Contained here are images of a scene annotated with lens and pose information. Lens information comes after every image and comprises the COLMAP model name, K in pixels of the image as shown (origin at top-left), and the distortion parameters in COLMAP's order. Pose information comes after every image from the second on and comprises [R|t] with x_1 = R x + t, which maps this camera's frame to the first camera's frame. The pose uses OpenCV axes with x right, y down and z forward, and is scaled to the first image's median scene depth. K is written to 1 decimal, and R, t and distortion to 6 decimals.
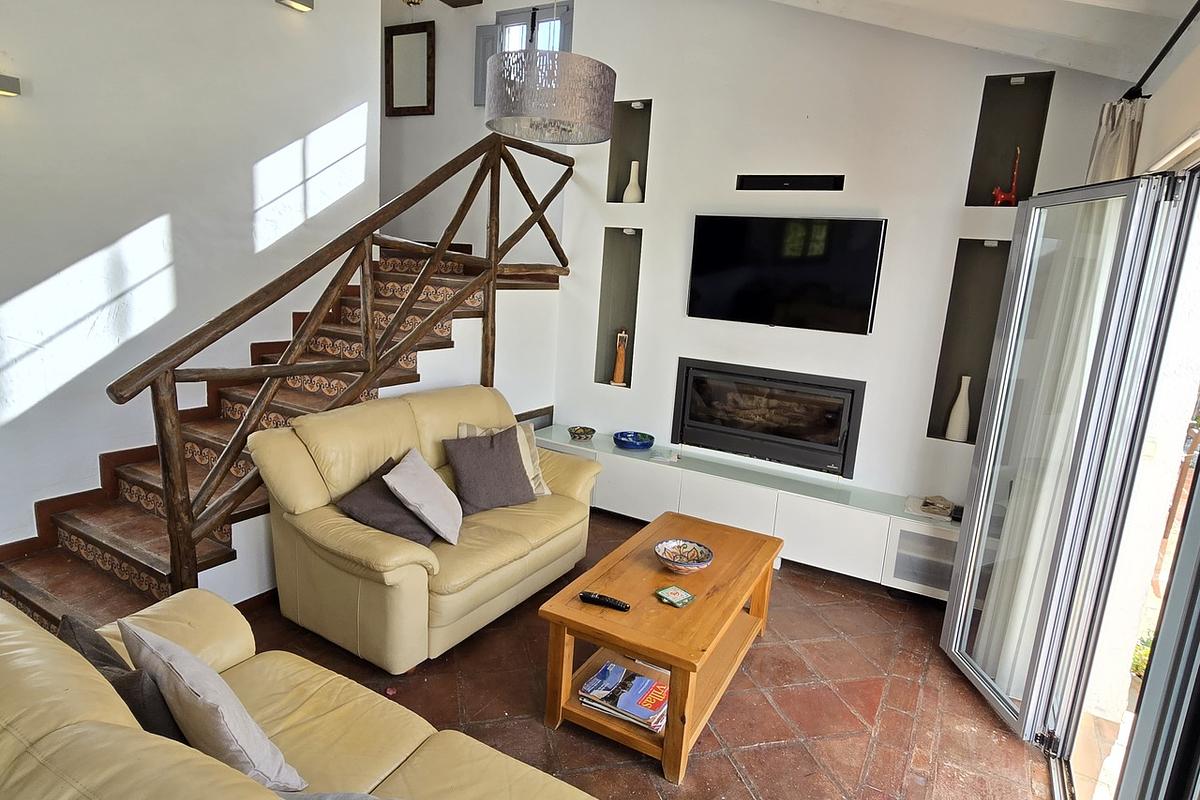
lens RADIAL K [[666.0, 0, 600.5], [0, 666.0, 392.3], [0, 0, 1]] dist [0.001814, -0.004665]
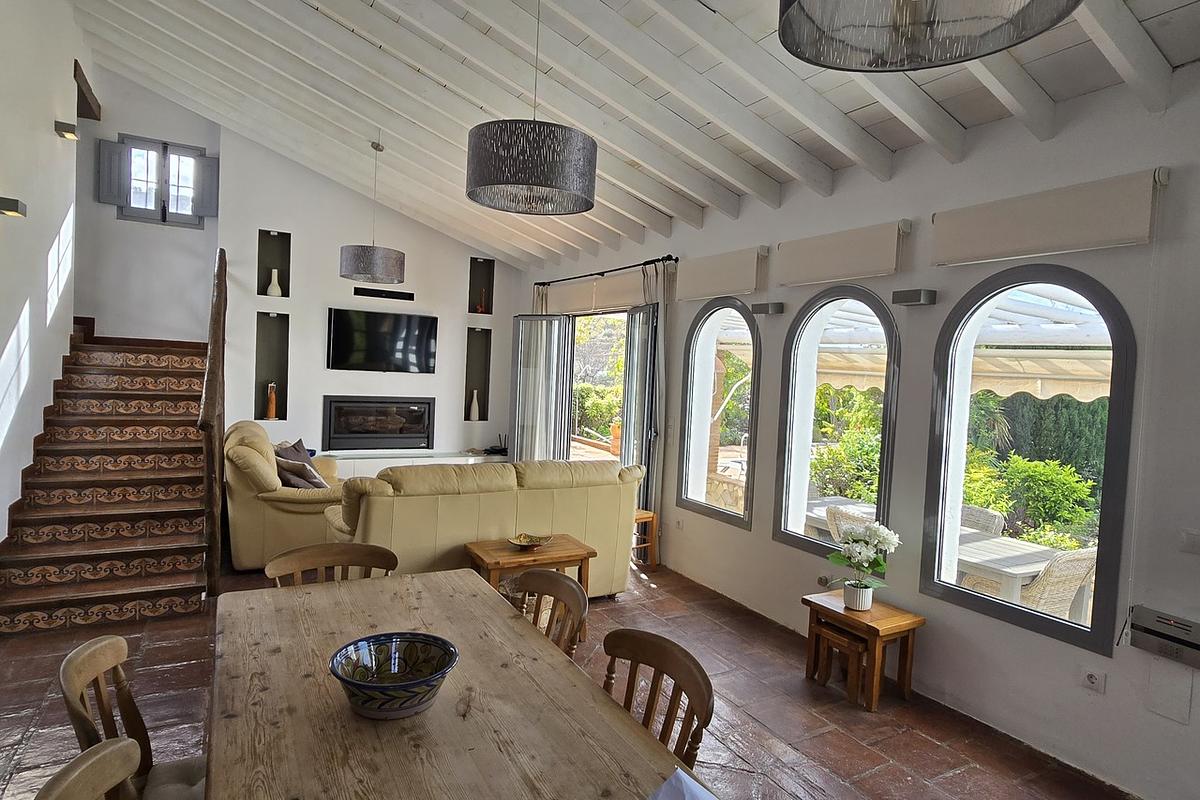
lens RADIAL K [[666.0, 0, 603.0], [0, 666.0, 398.5], [0, 0, 1]] dist [0.001814, -0.004665]
pose [[0.502758, -0.079465, 0.860767, -0.939806], [0.143510, 0.989620, 0.007539, 0.038697], [-0.852431, 0.119738, 0.508944, -0.379770]]
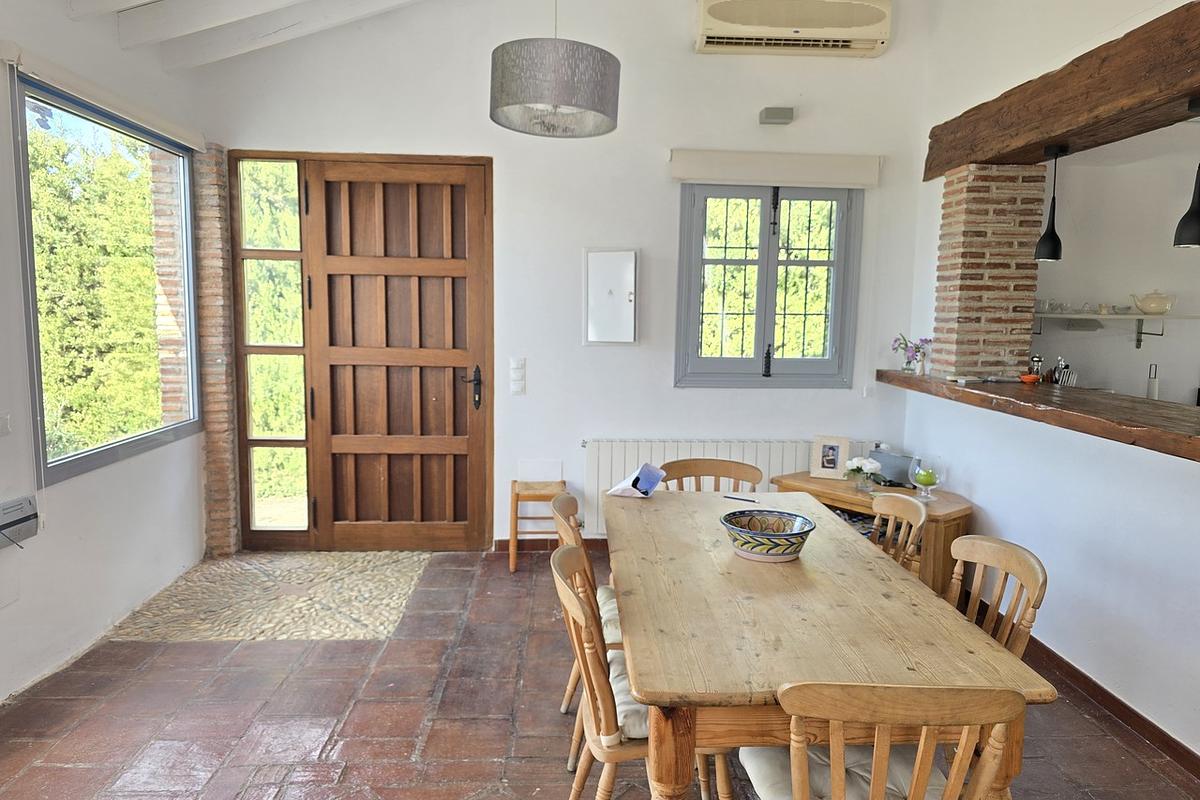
lens RADIAL K [[808.0, 0, 604.5], [0, 808.0, 400.5], [0, 0, 1]] dist [0.047100, -0.039861]
pose [[-0.834066, -0.011497, -0.551545, -0.253490], [-0.169421, 0.956806, 0.236260, -0.037710], [0.525005, 0.290500, -0.799987, 0.320361]]
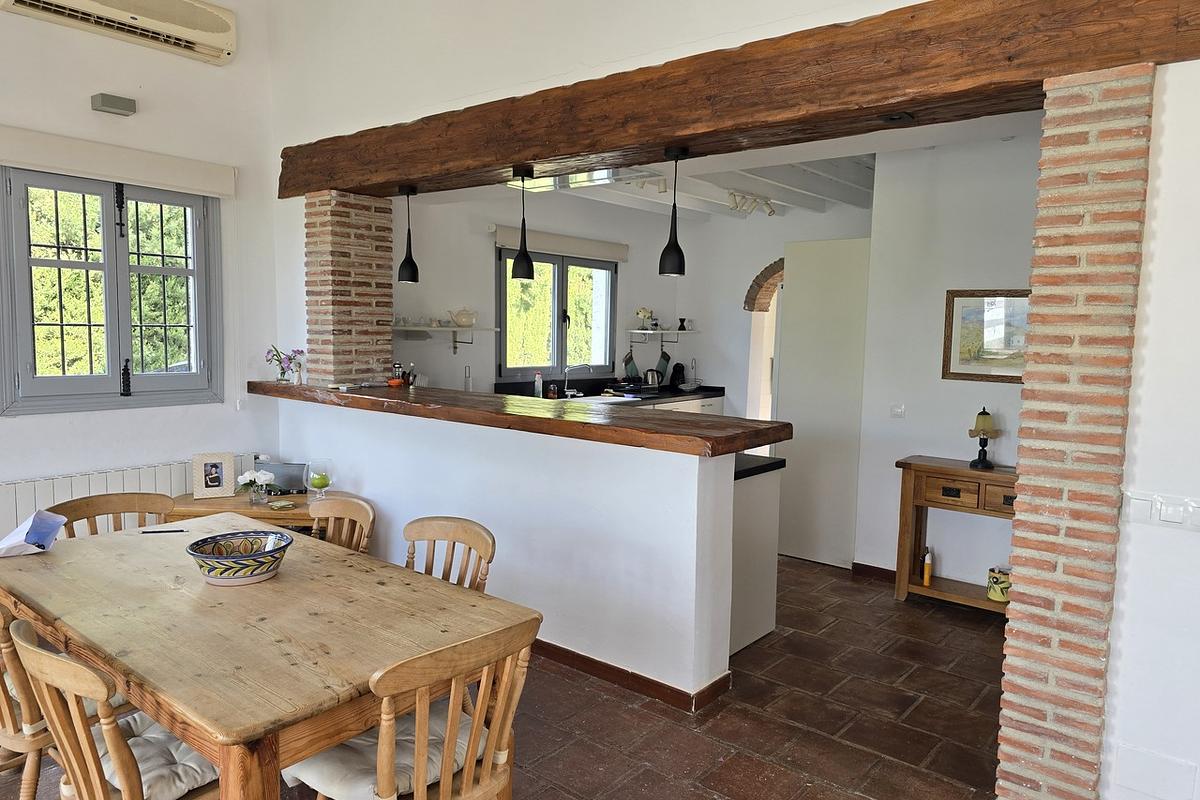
lens RADIAL K [[808.0, 0, 611.4], [0, 808.0, 402.2], [0, 0, 1]] dist [0.047100, -0.039861]
pose [[-0.141913, 0.027240, -0.989504, -0.145577], [-0.214585, 0.975004, 0.057616, -0.020973], [0.966341, 0.220509, -0.132521, 0.242851]]
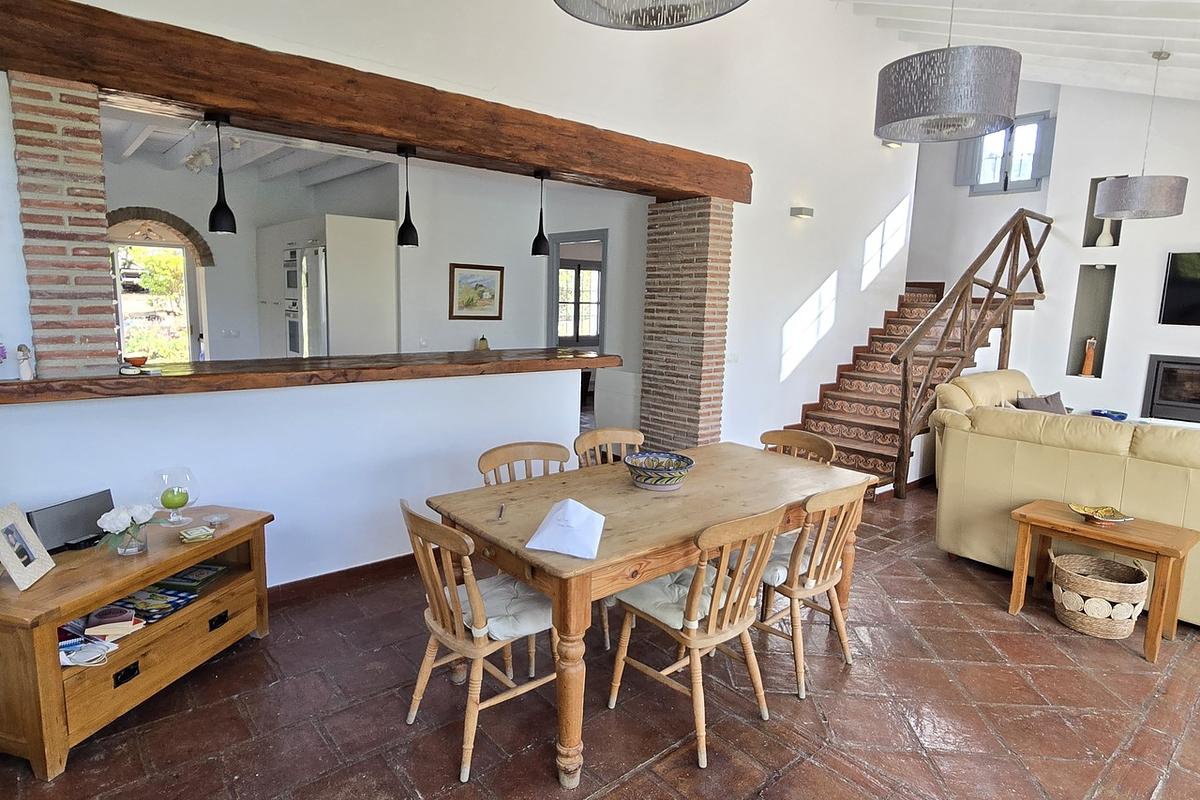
lens RADIAL K [[666.0, 0, 596.4], [0, 666.0, 395.8], [0, 0, 1]] dist [0.001814, -0.004665]
pose [[0.944325, 0.009330, -0.328881, -0.532908], [-0.027702, 0.998303, -0.051220, 0.141057], [0.327845, 0.057478, 0.942981, -0.703695]]
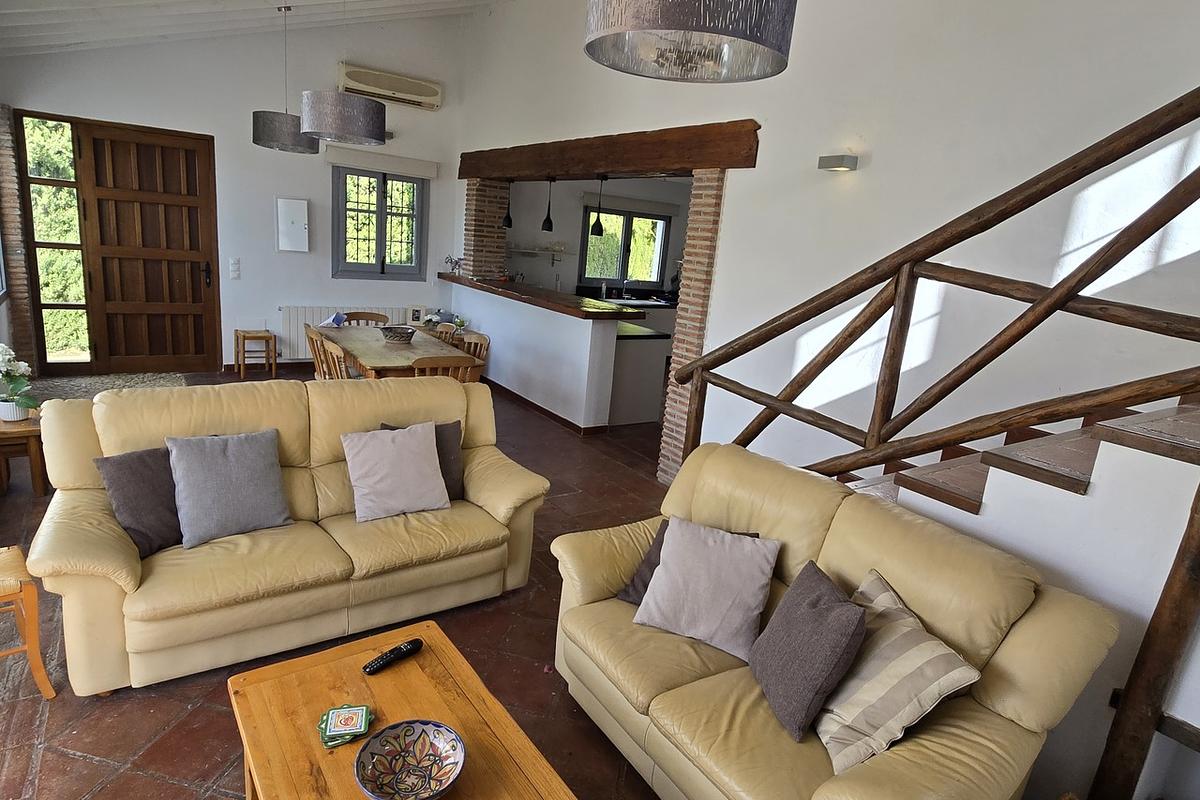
lens RADIAL K [[666.0, 0, 595.5], [0, 666.0, 393.8], [0, 0, 1]] dist [0.001814, -0.004665]
pose [[-0.421561, 0.108971, -0.900229, 0.337181], [-0.283879, 0.926993, 0.245146, -0.142759], [0.861220, 0.358900, -0.359849, 0.775889]]
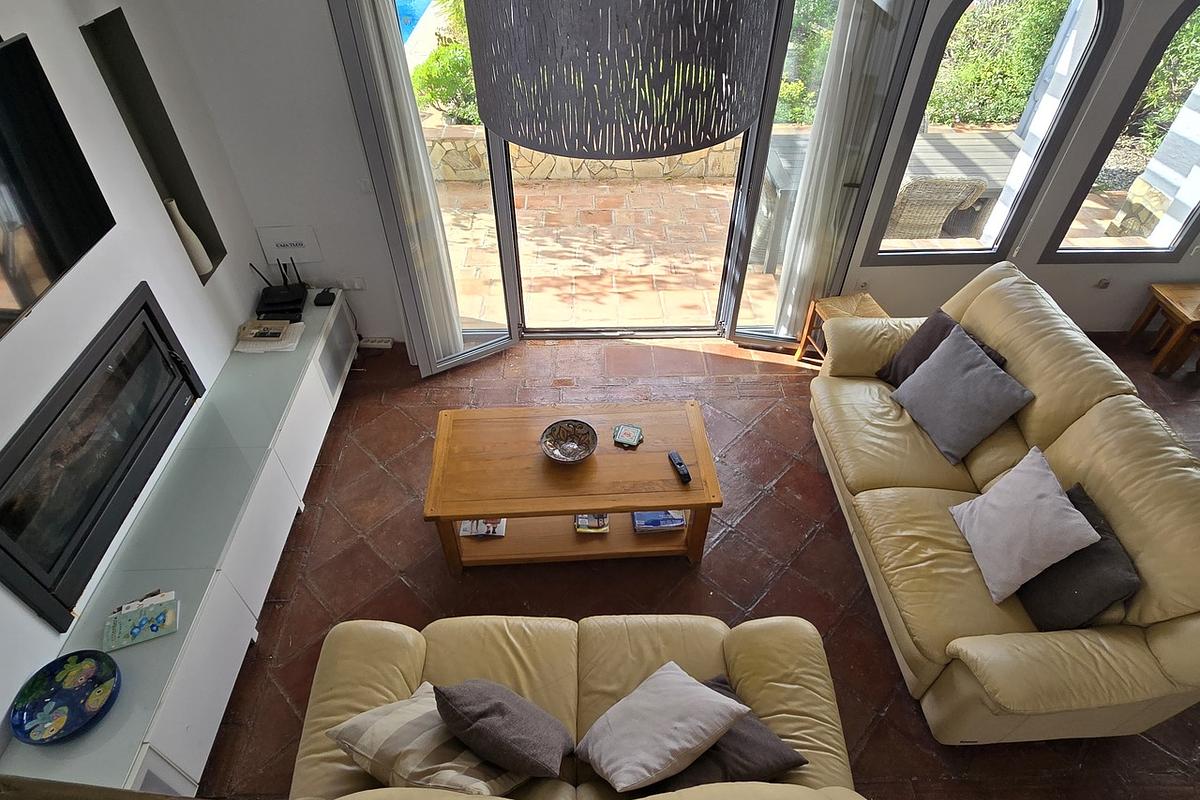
lens RADIAL K [[666.0, 0, 603.1], [0, 666.0, 404.3], [0, 0, 1]] dist [0.001814, -0.004665]
pose [[-0.526420, -0.638881, 0.560993, -0.280000], [0.118501, 0.598244, 0.792503, -0.380500], [-0.841926, 0.483668, -0.239219, 0.745576]]
